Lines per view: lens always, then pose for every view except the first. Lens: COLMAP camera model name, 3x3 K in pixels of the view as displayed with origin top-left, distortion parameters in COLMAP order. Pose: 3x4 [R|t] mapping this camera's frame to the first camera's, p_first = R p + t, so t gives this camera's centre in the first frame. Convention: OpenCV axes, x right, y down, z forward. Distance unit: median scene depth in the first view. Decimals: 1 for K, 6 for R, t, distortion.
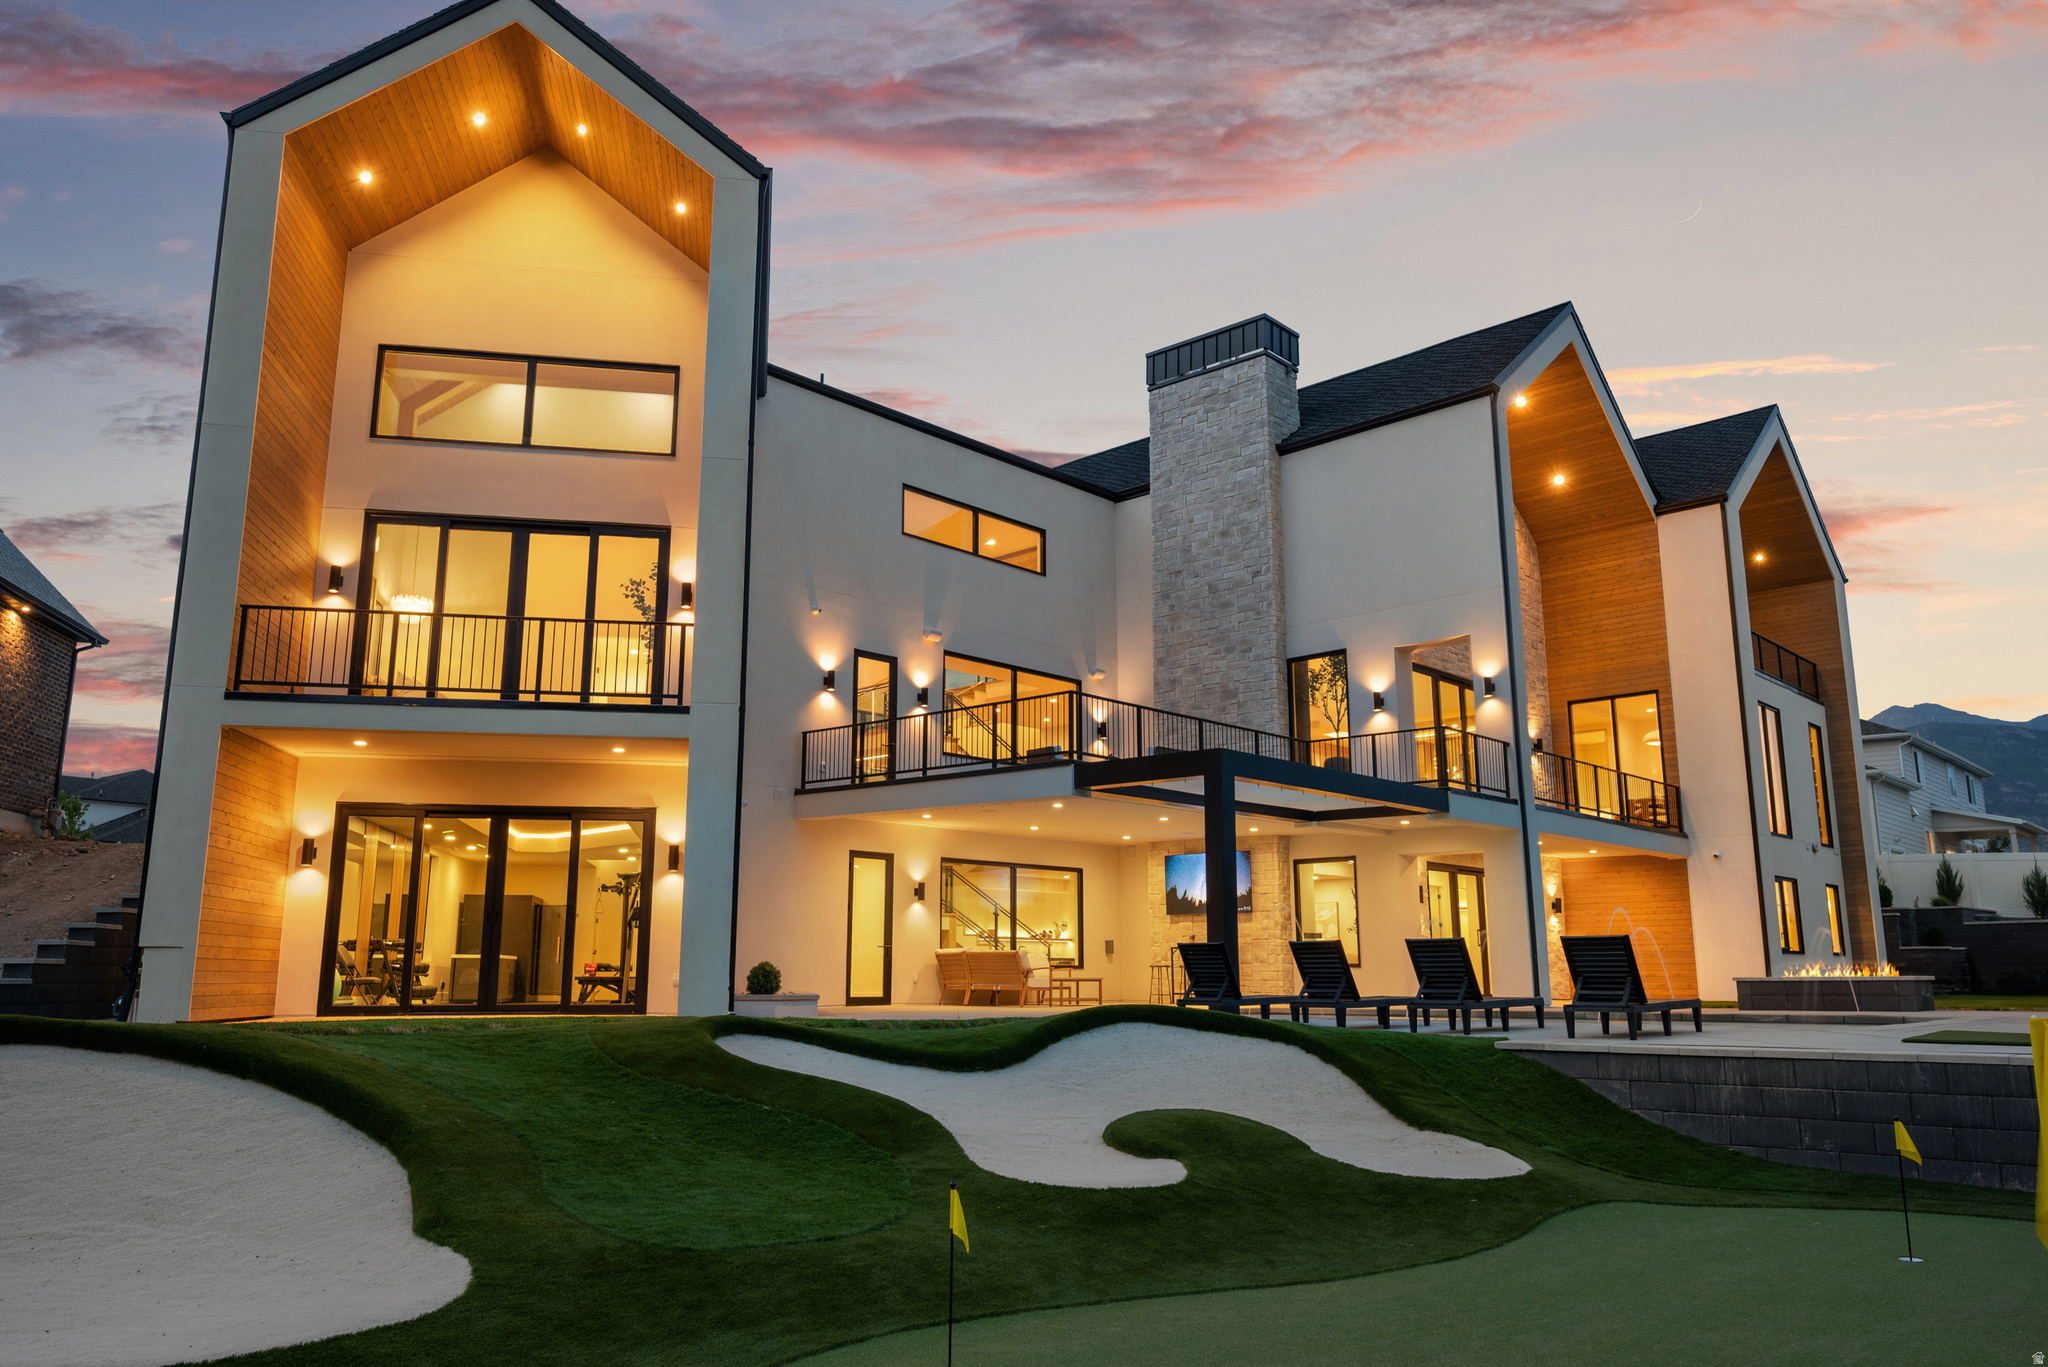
lens RADIAL K [[1430.1, 0, 1024.0], [0, 1430.1, 683.5], [0, 0, 1]] dist [0.001026, -0.001387]
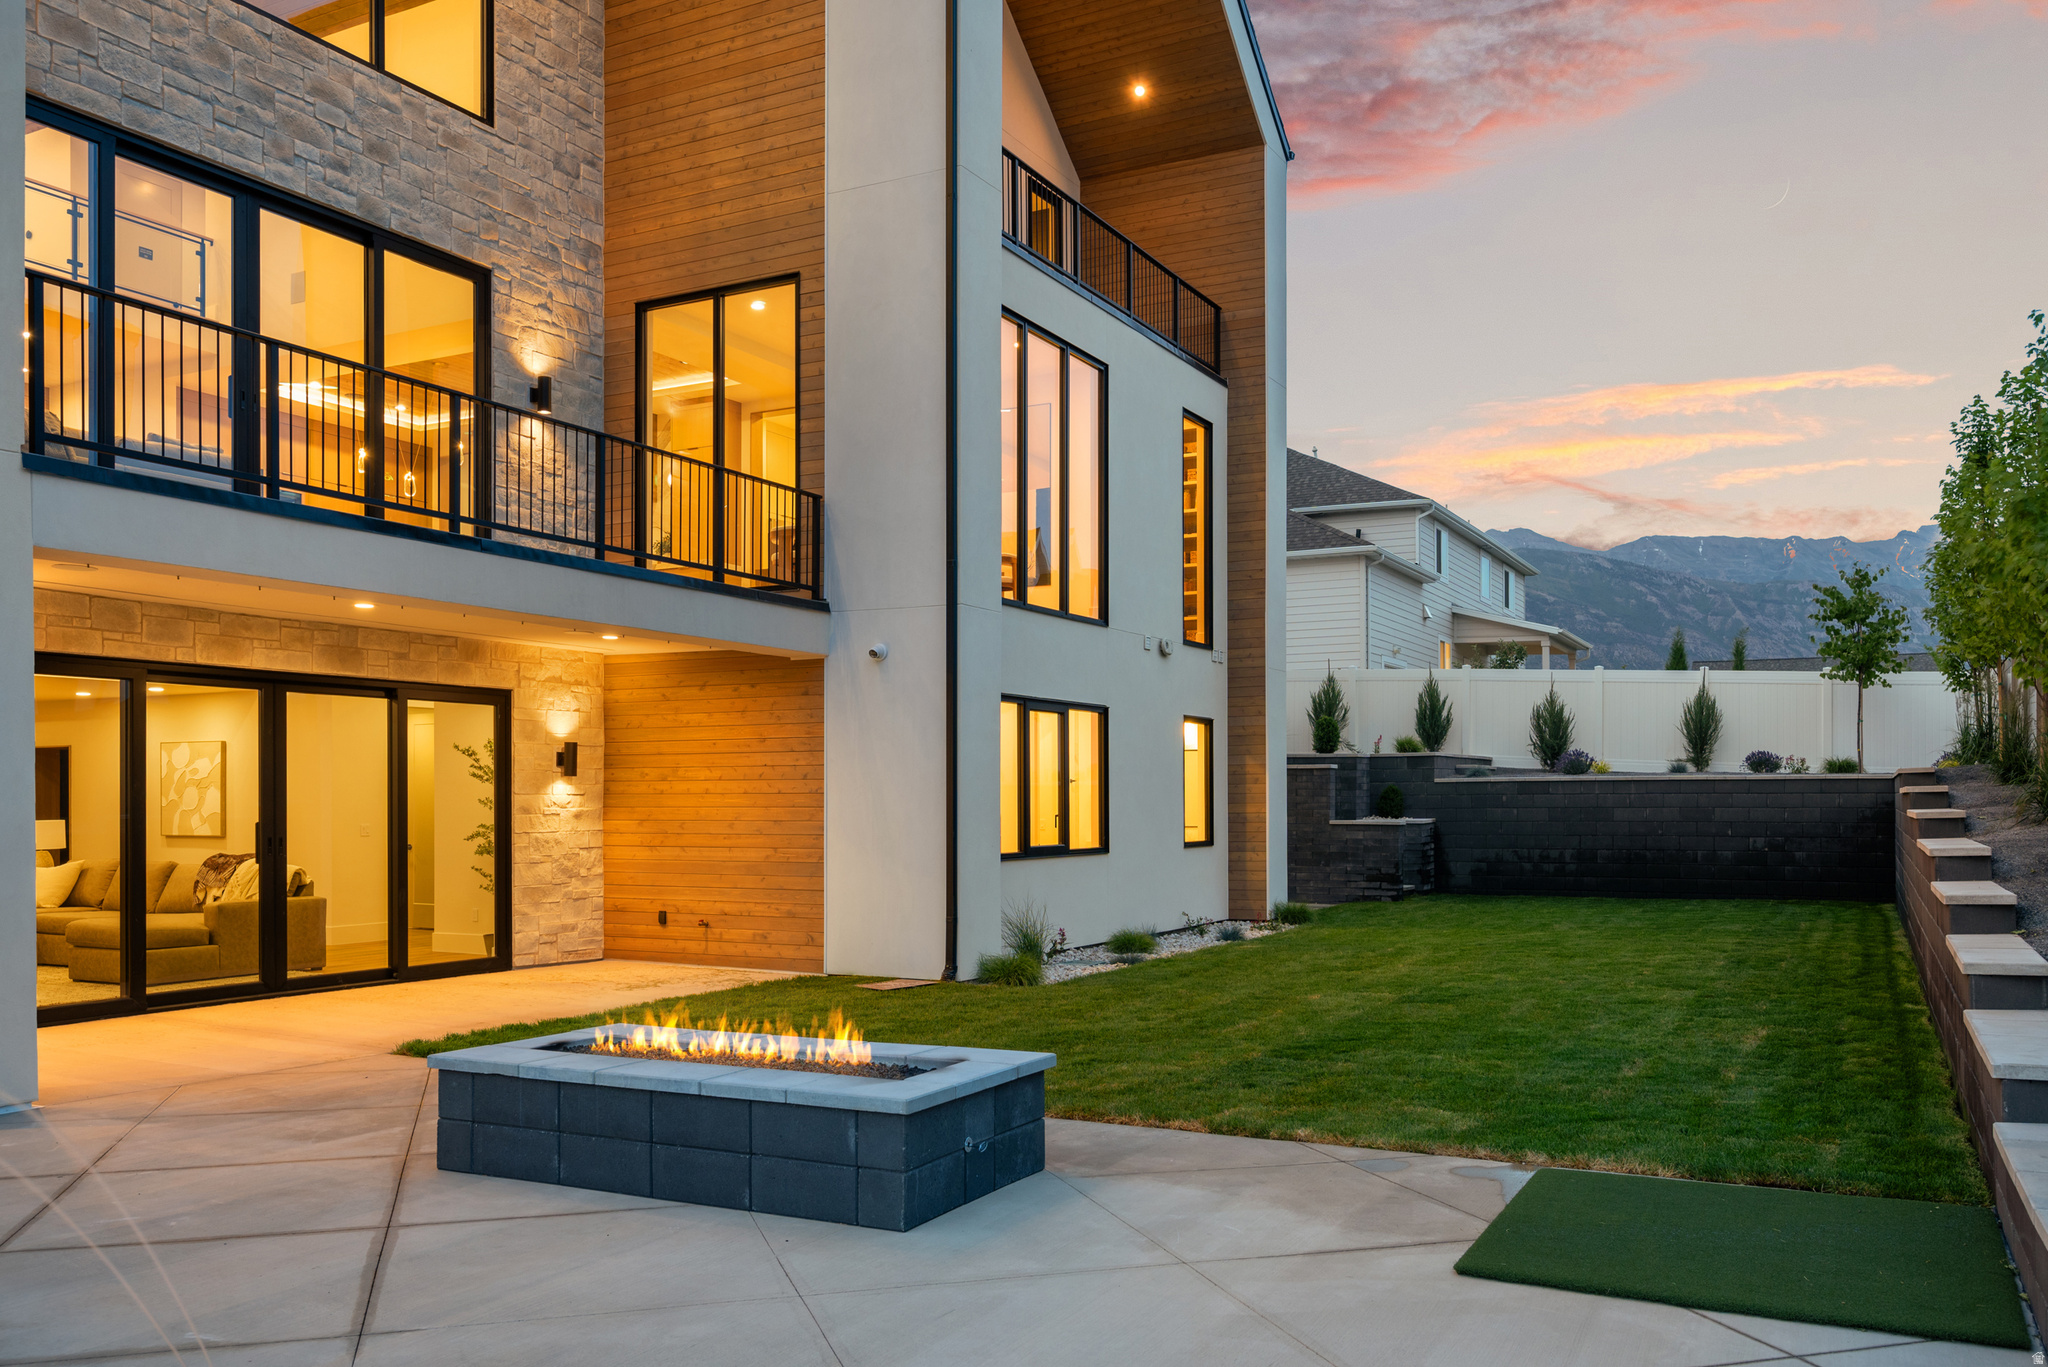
lens RADIAL K [[1617.2, 0, 1023.9], [0, 1617.2, 779.2], [0, 0, 1]] dist [-0.004825, -0.001600]
pose [[0.963299, 0.001937, 0.268423, 0.378349], [-0.052471, 0.982042, 0.181218, 0.063296], [-0.263251, -0.188652, 0.946102, 0.489384]]
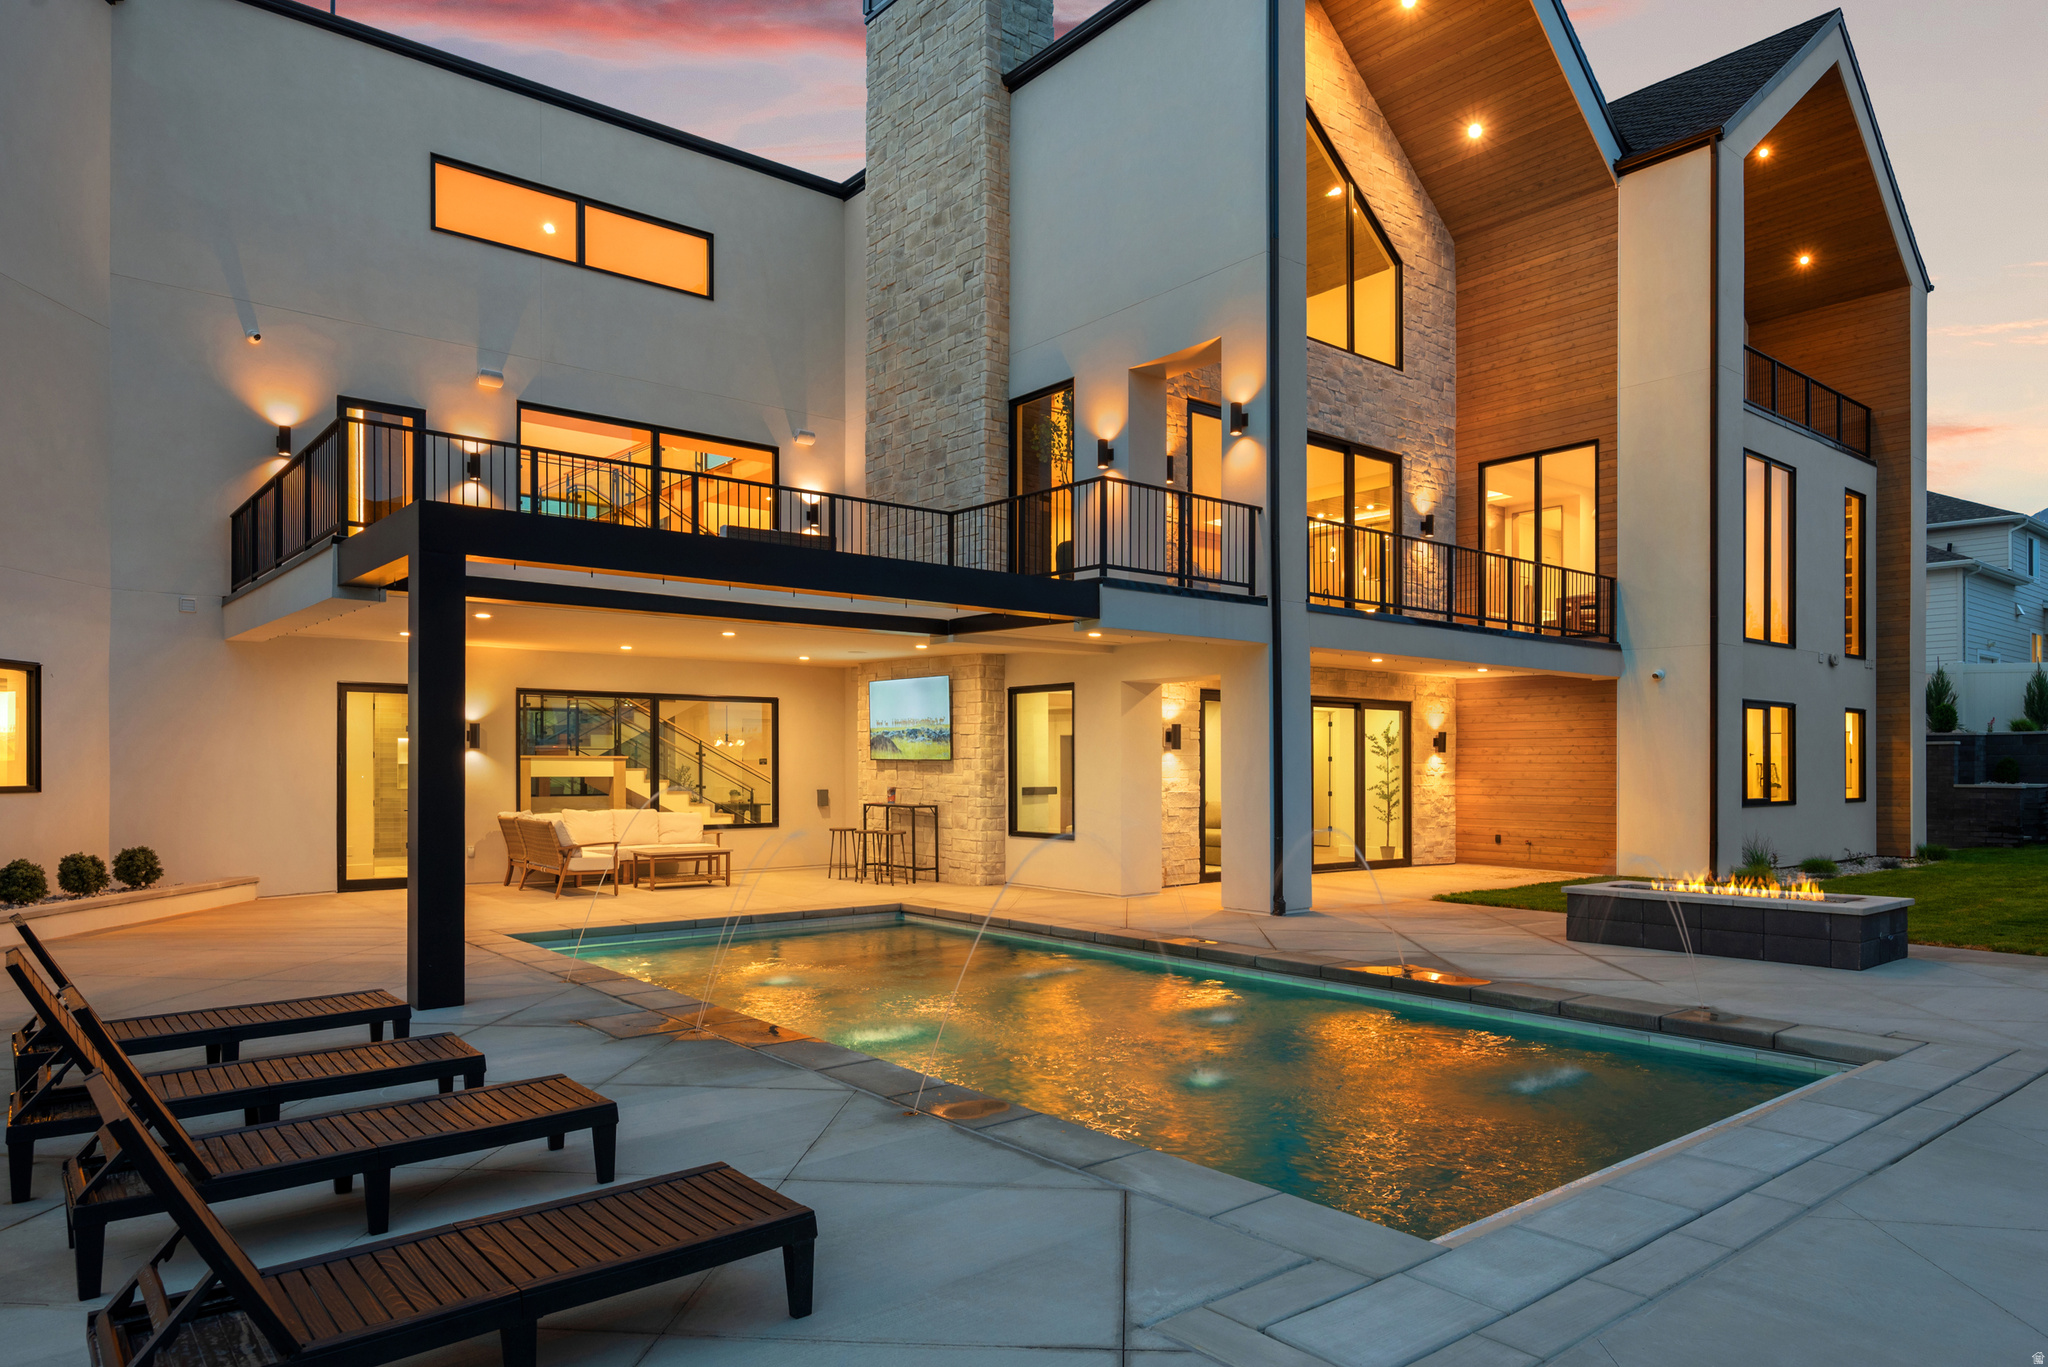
lens RADIAL K [[1264.6, 0, 1024.6], [0, 1264.6, 757.2], [0, 0, 1]] dist [-0.002667, 0.000904]
pose [[0.991845, 0.001677, -0.127438, 0.244481], [0.023125, 0.980948, 0.192887, 0.031371], [0.125334, -0.194261, 0.972910, 0.334431]]
